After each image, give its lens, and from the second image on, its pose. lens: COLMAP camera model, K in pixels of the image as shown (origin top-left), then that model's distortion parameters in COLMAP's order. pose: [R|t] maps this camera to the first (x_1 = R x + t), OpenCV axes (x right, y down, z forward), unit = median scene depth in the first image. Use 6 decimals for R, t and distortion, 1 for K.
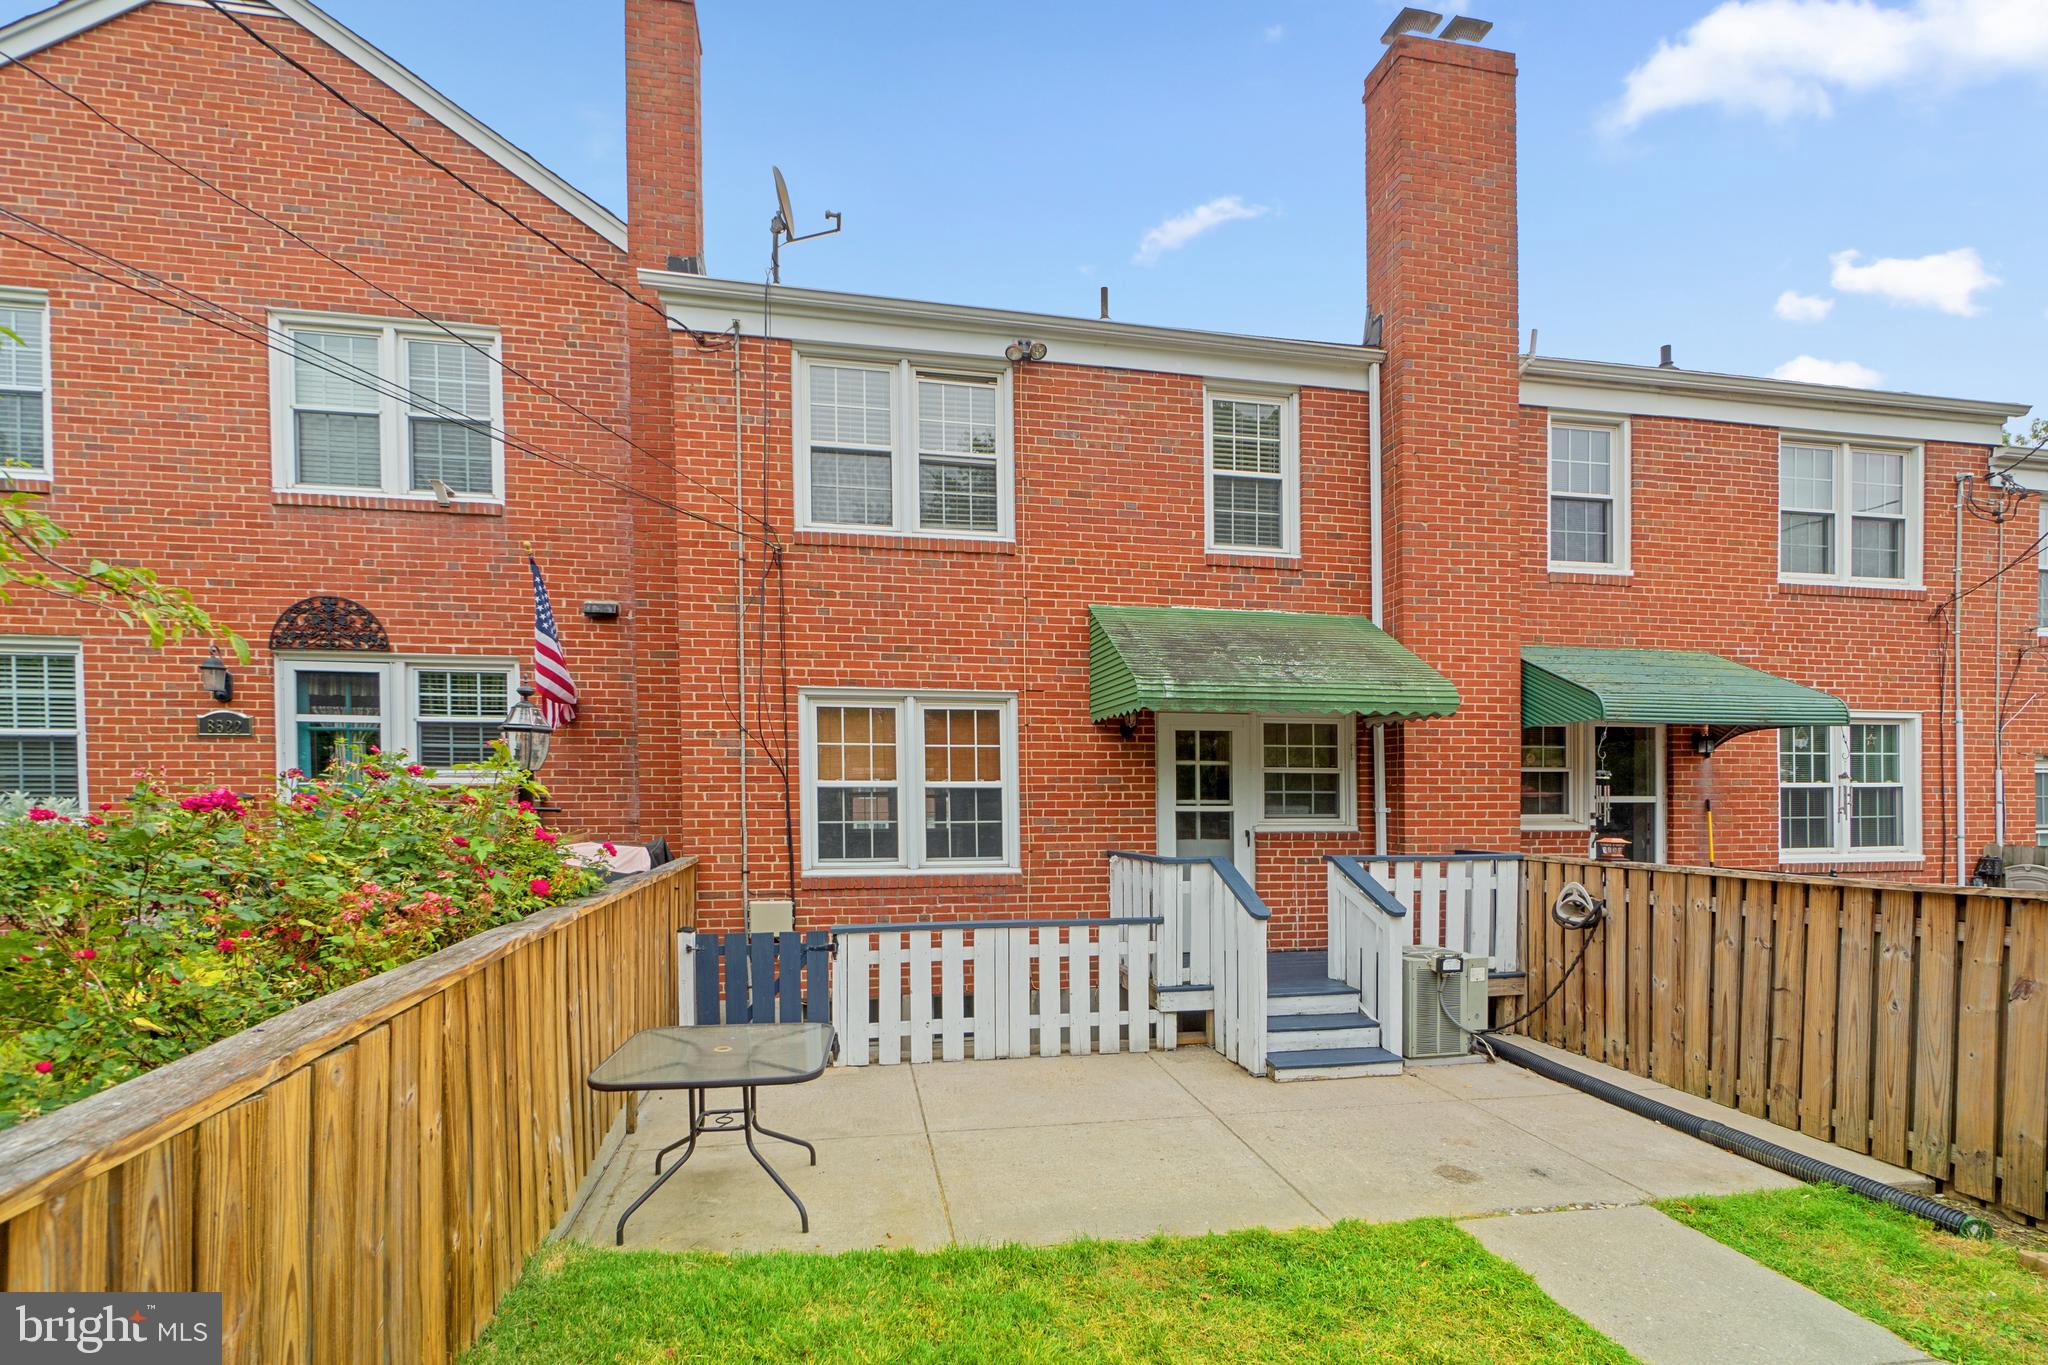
lens RADIAL K [[907.0, 0, 1023.7], [0, 907.0, 714.1], [0, 0, 1]] dist [-0.001731, 0.000108]
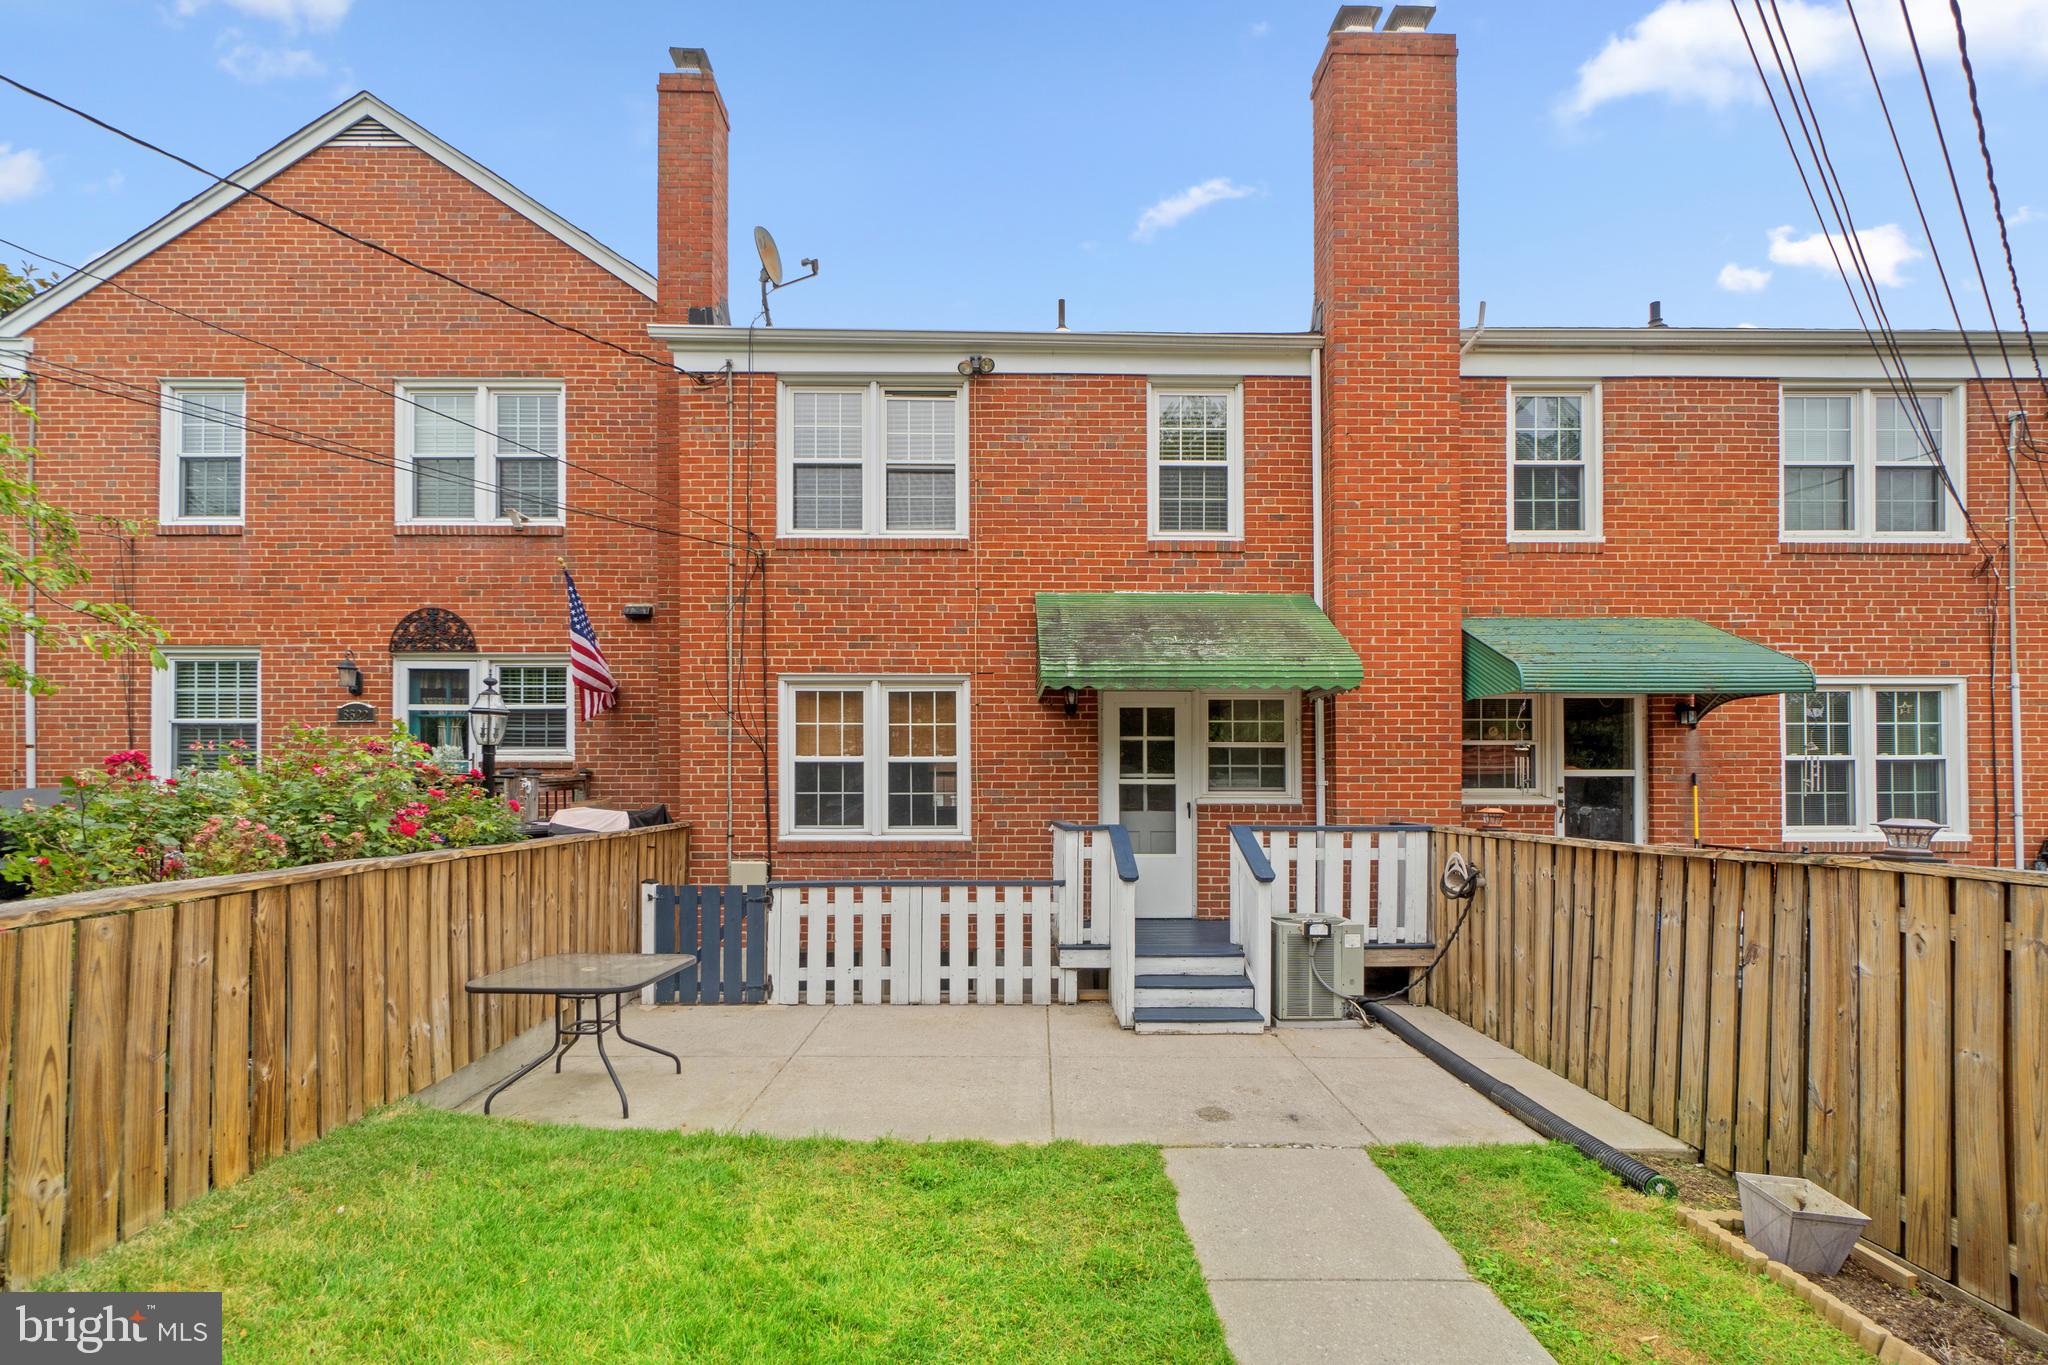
lens RADIAL K [[895.9, 0, 1019.8], [0, 895.9, 672.3], [0, 0, 1]] dist [-0.000881, -0.000194]
pose [[0.984344, -0.020493, -0.175063, 0.233964], [0.015404, 0.999420, -0.030380, 0.006494], [0.175584, 0.027207, 0.984088, -0.052868]]
